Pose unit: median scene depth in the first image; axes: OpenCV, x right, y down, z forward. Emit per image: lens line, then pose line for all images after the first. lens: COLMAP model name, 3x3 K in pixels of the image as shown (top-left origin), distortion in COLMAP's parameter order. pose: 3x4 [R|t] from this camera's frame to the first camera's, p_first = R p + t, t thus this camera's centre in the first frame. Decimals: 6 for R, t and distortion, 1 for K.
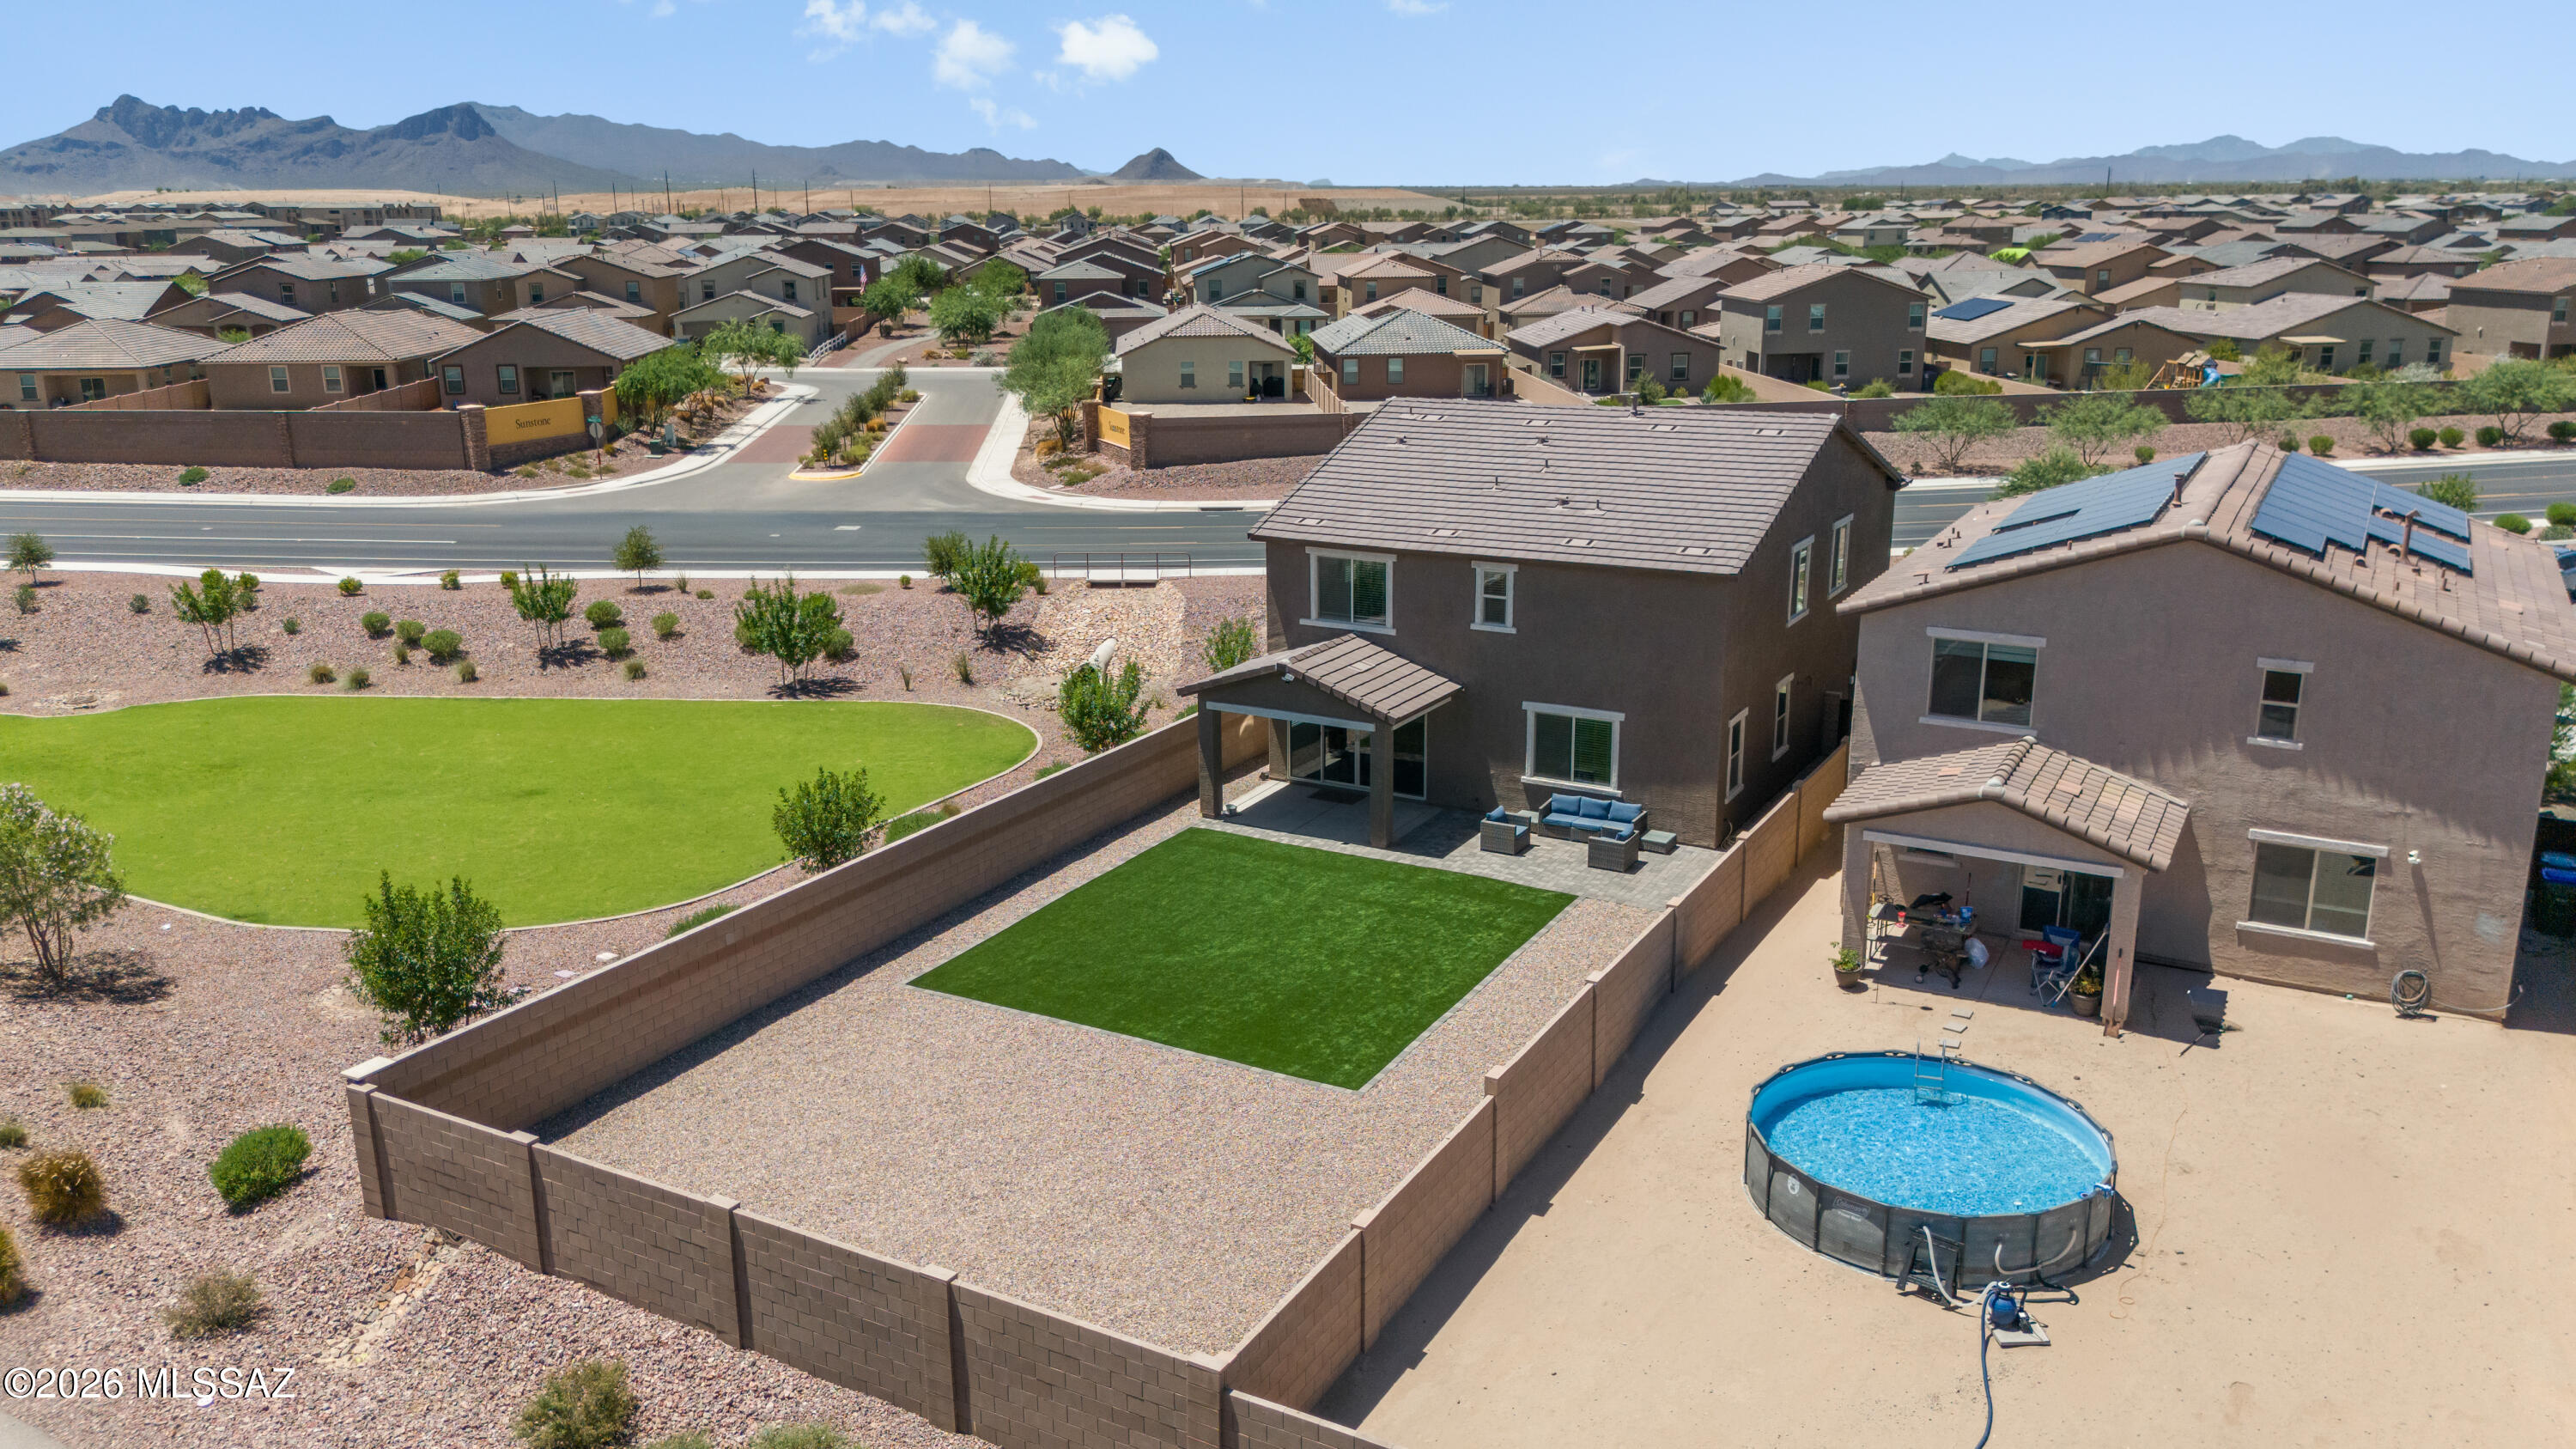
lens RADIAL K [[1909.3, 0, 1288.0], [0, 1909.3, 724.5], [0, 0, 1]] dist [0.097333, -0.107841]
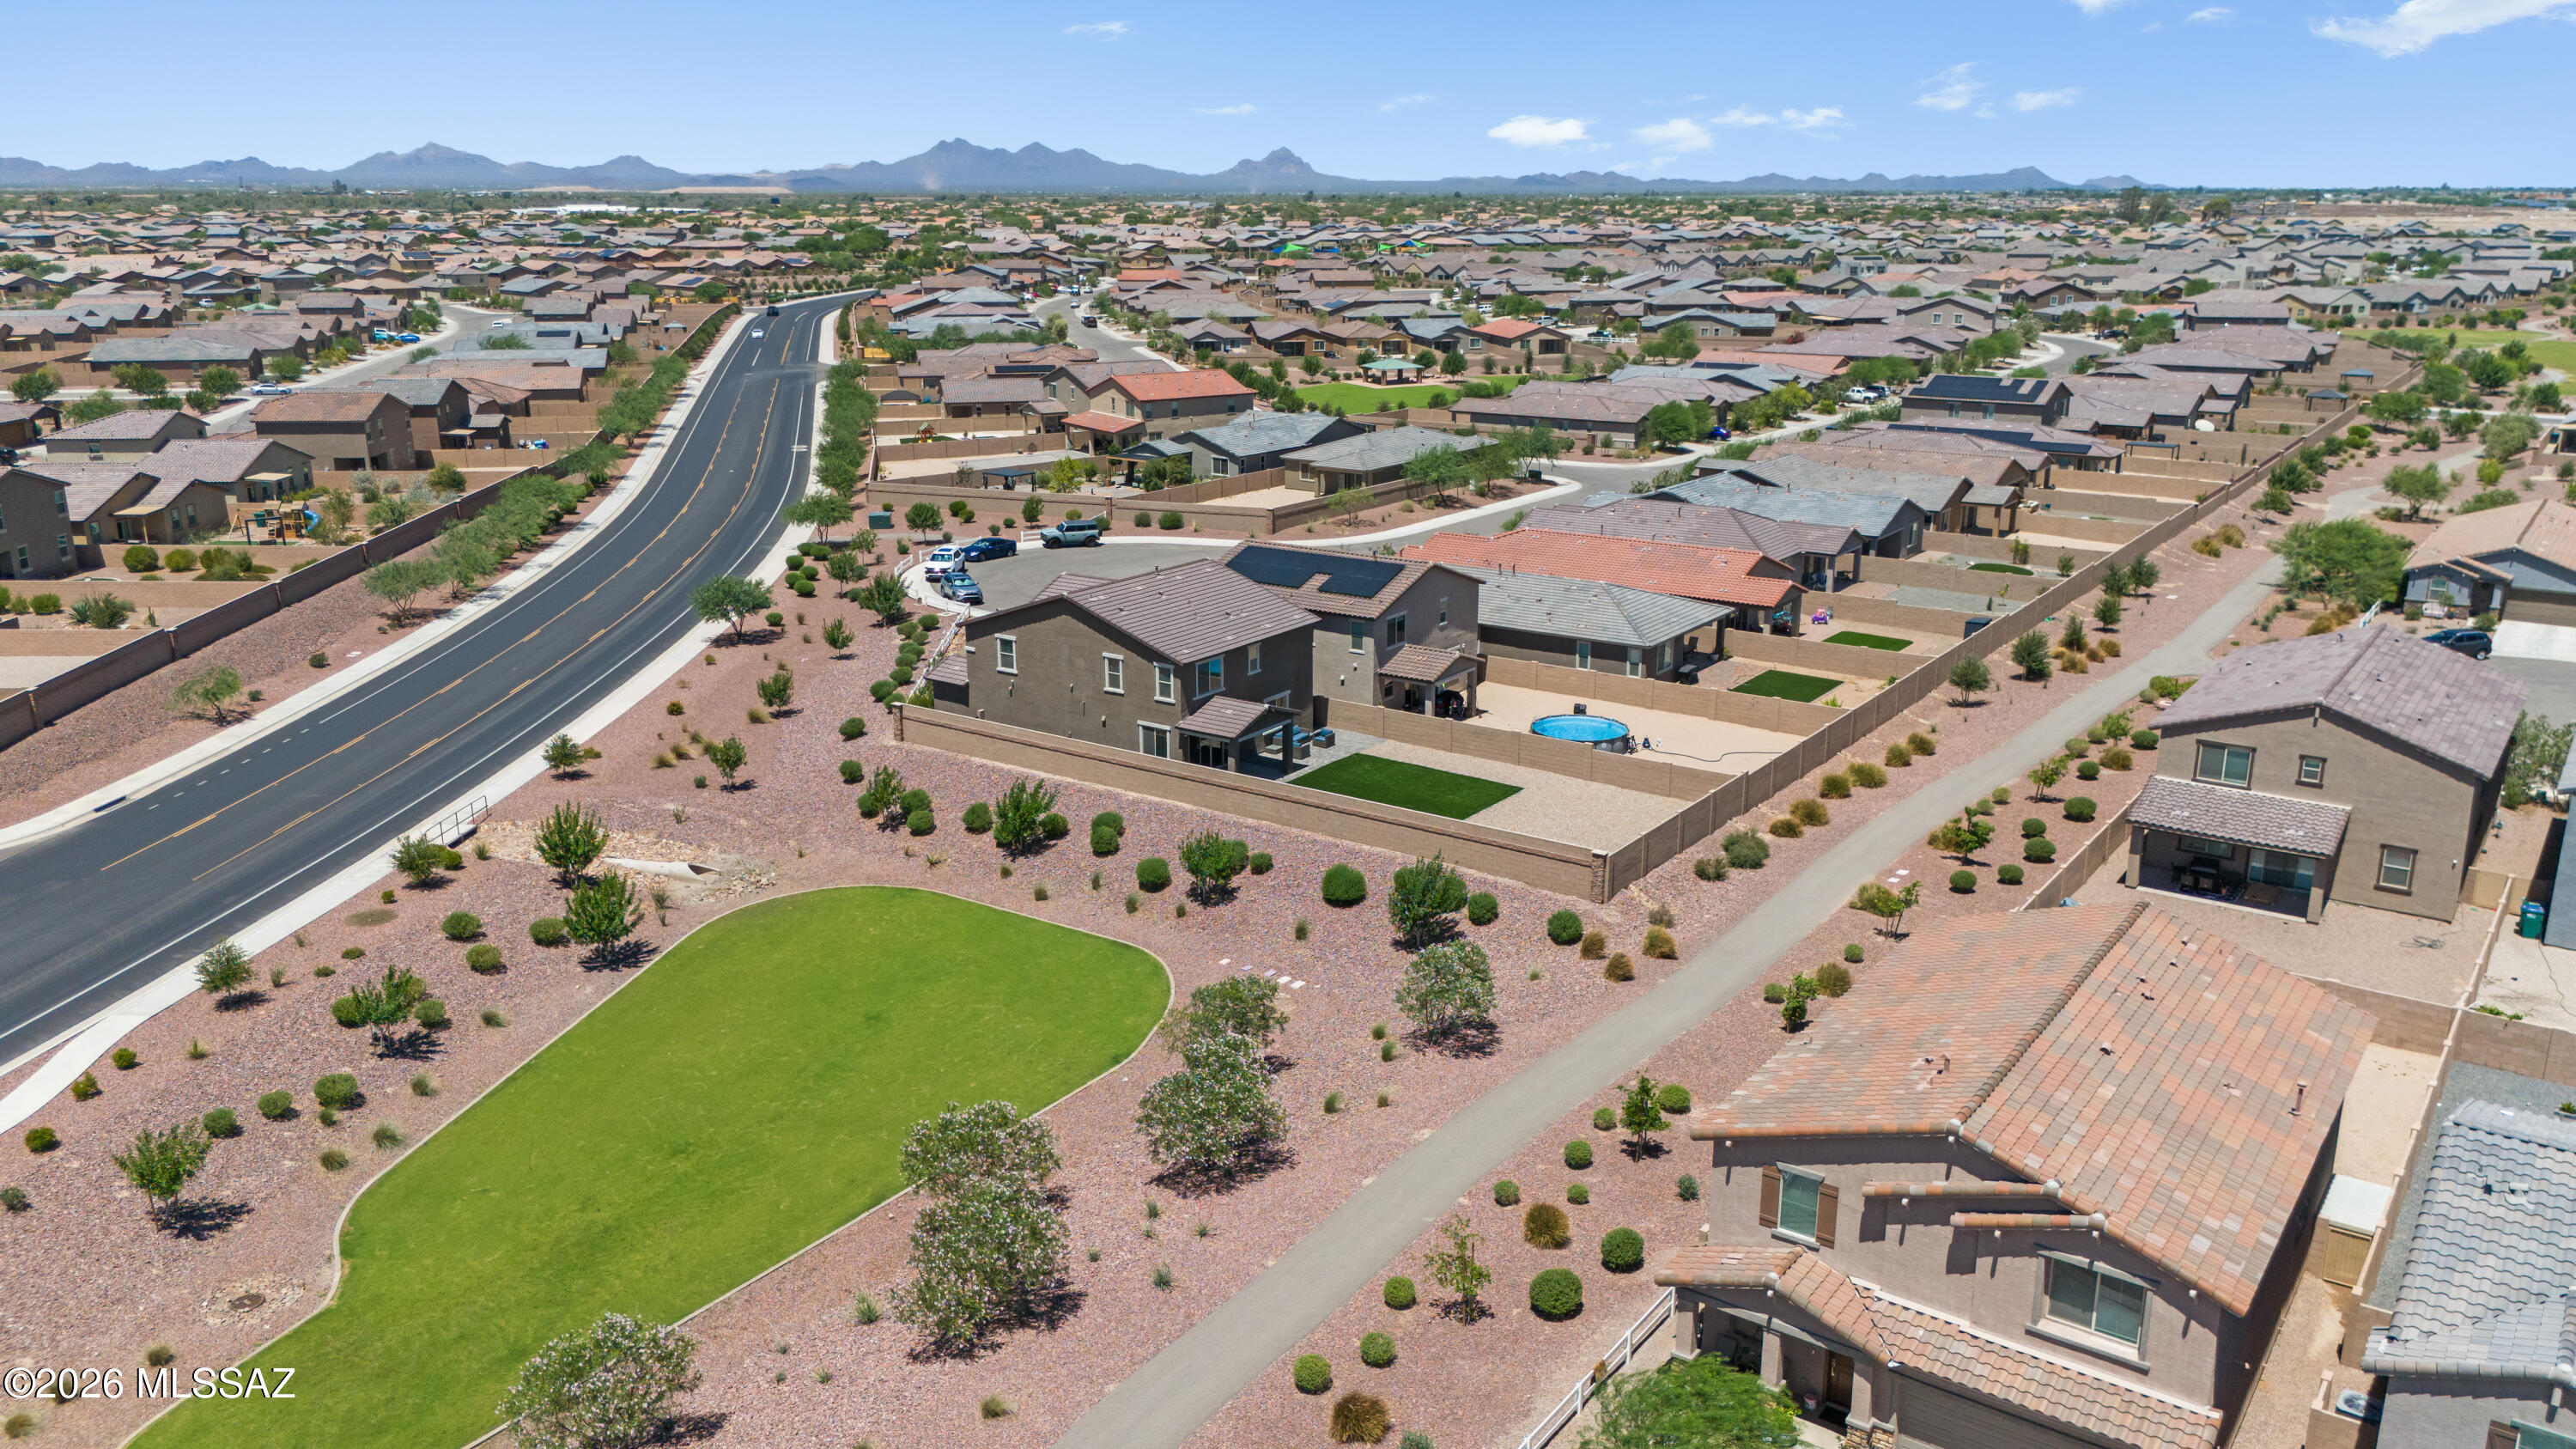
lens RADIAL K [[1909.3, 0, 1288.0], [0, 1909.3, 724.5], [0, 0, 1]] dist [0.097333, -0.107841]
pose [[0.105845, -0.263290, 0.958893, -2.032187], [0.266695, 0.936496, 0.227702, -0.488261], [-0.957951, 0.231631, 0.169341, 0.585865]]
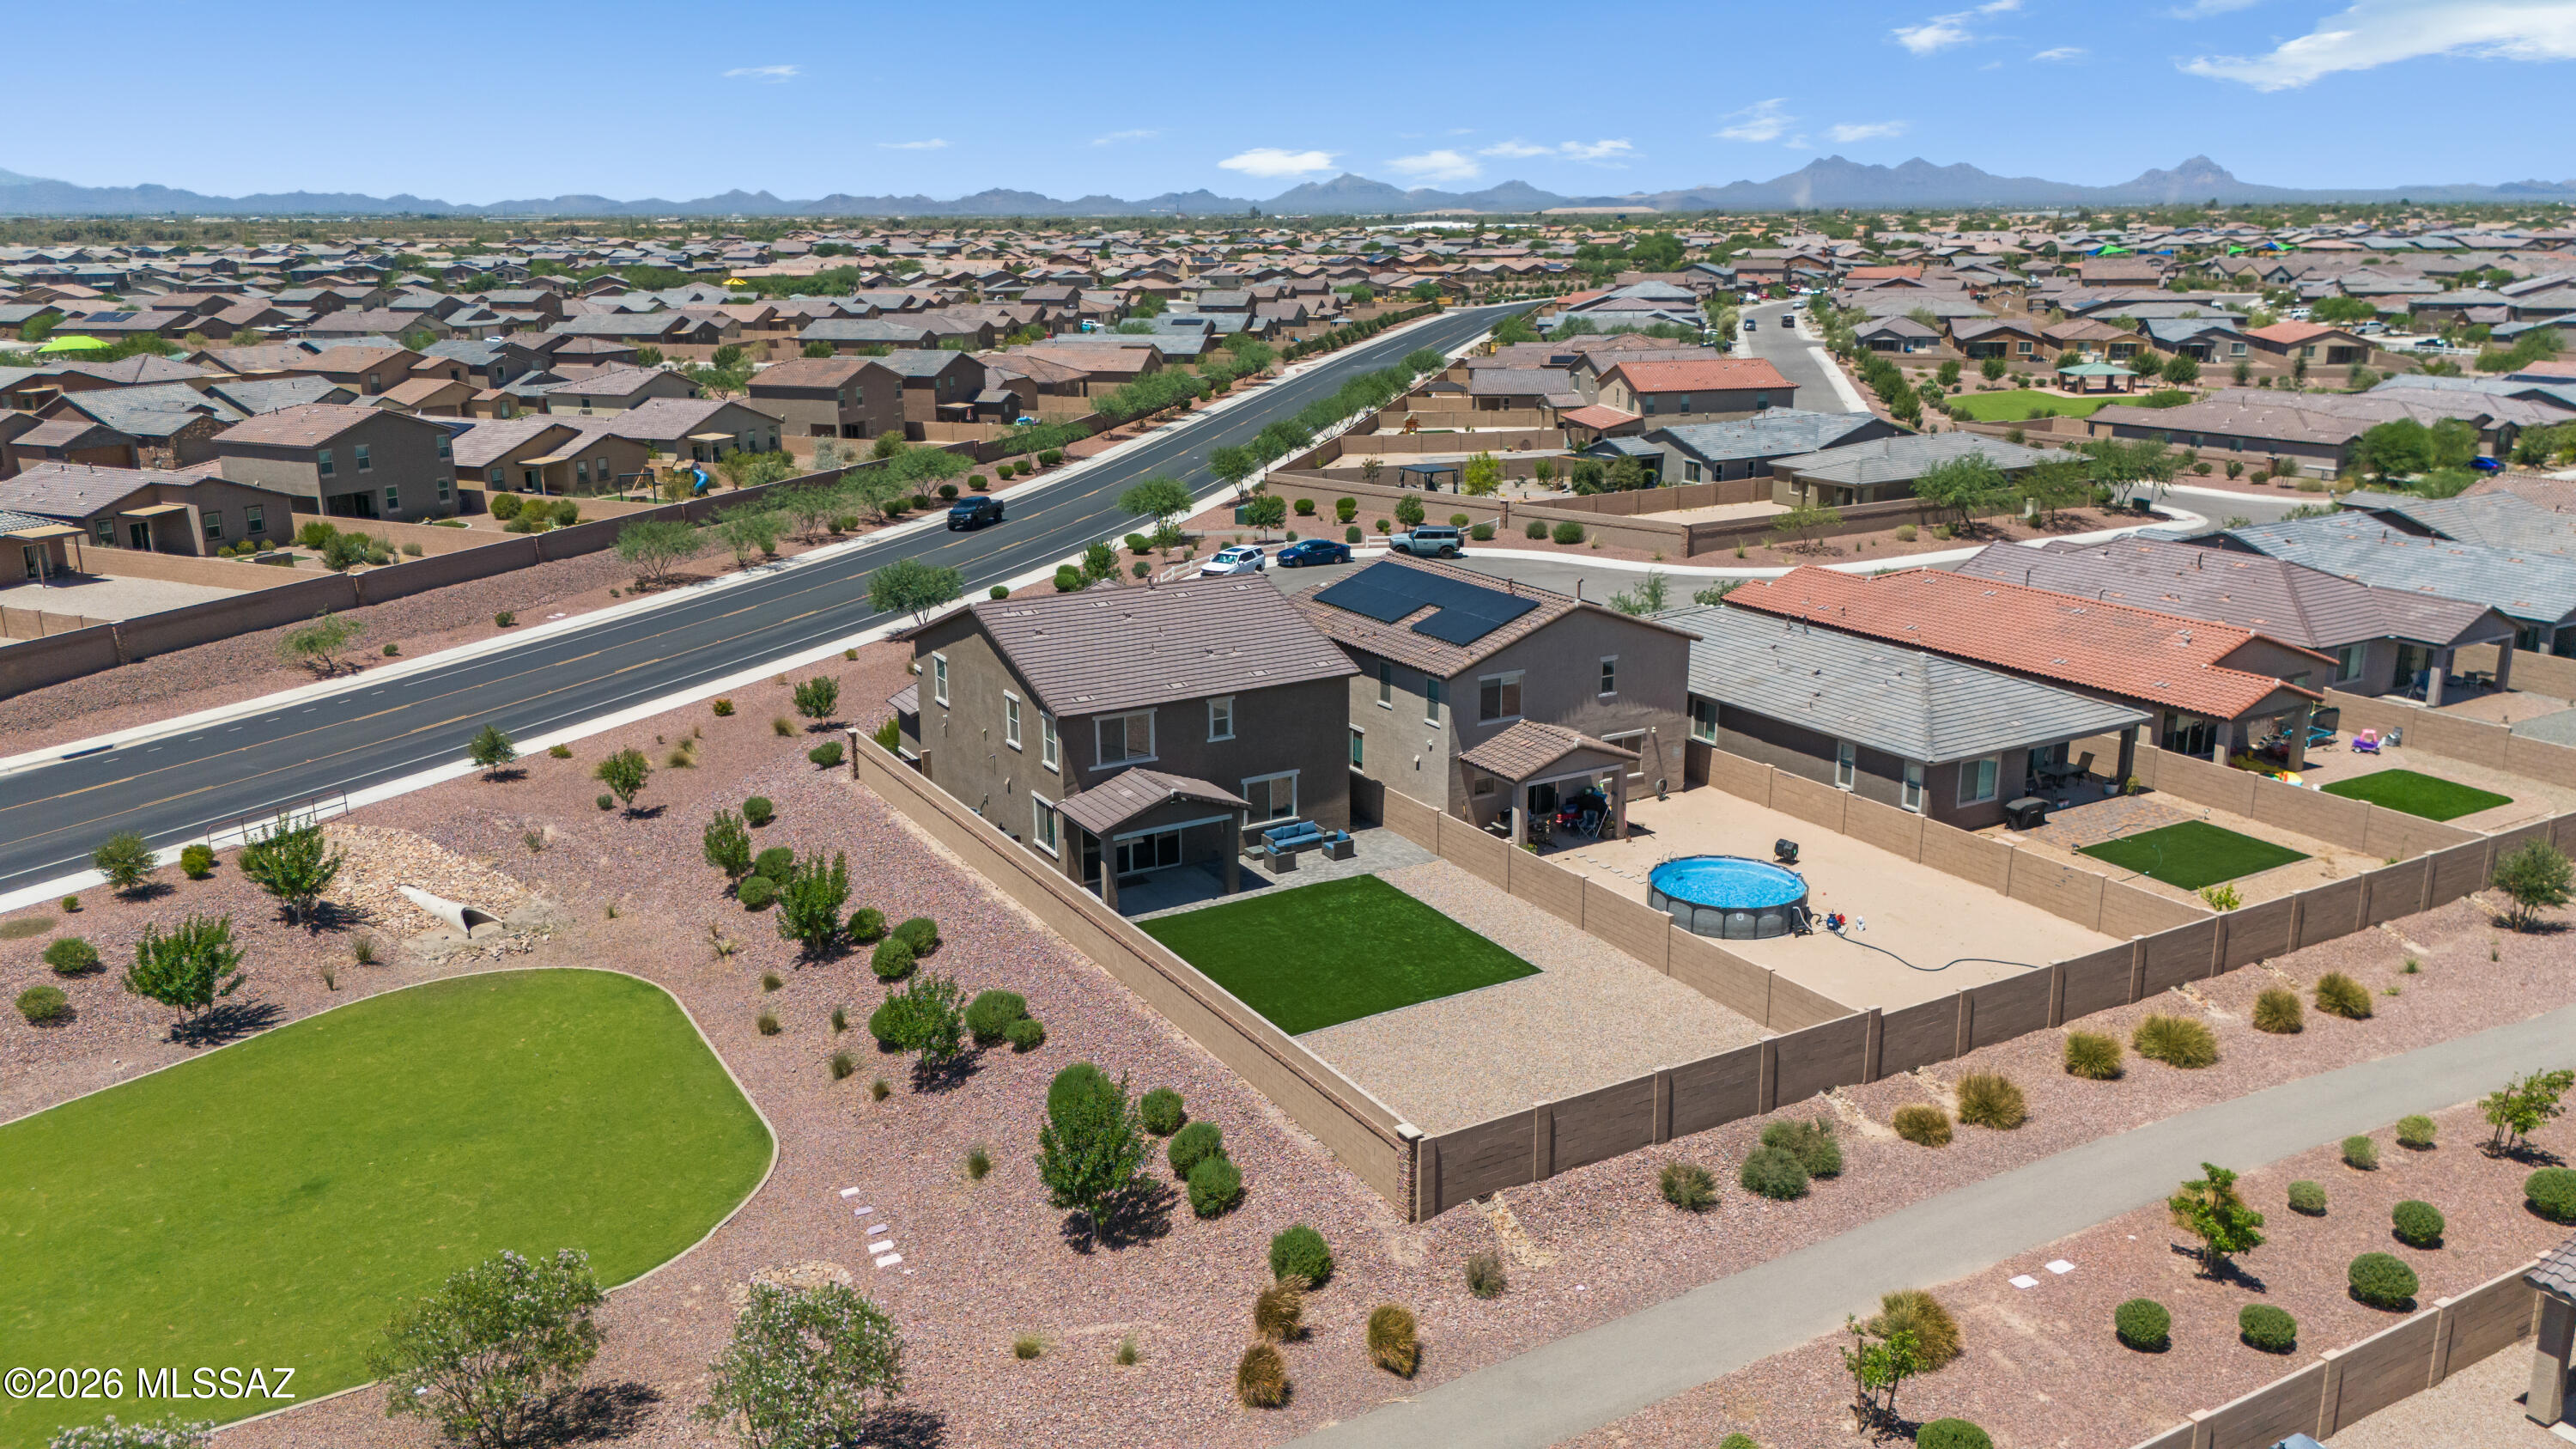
lens RADIAL K [[1906.7, 0, 1287.1], [0, 1906.7, 685.4], [0, 0, 1]] dist [0.088817, -0.109810]
pose [[0.508783, -0.206696, 0.835713, -1.125525], [0.235571, 0.967126, 0.095783, -0.223630], [-0.828038, 0.148137, 0.540748, 0.109240]]
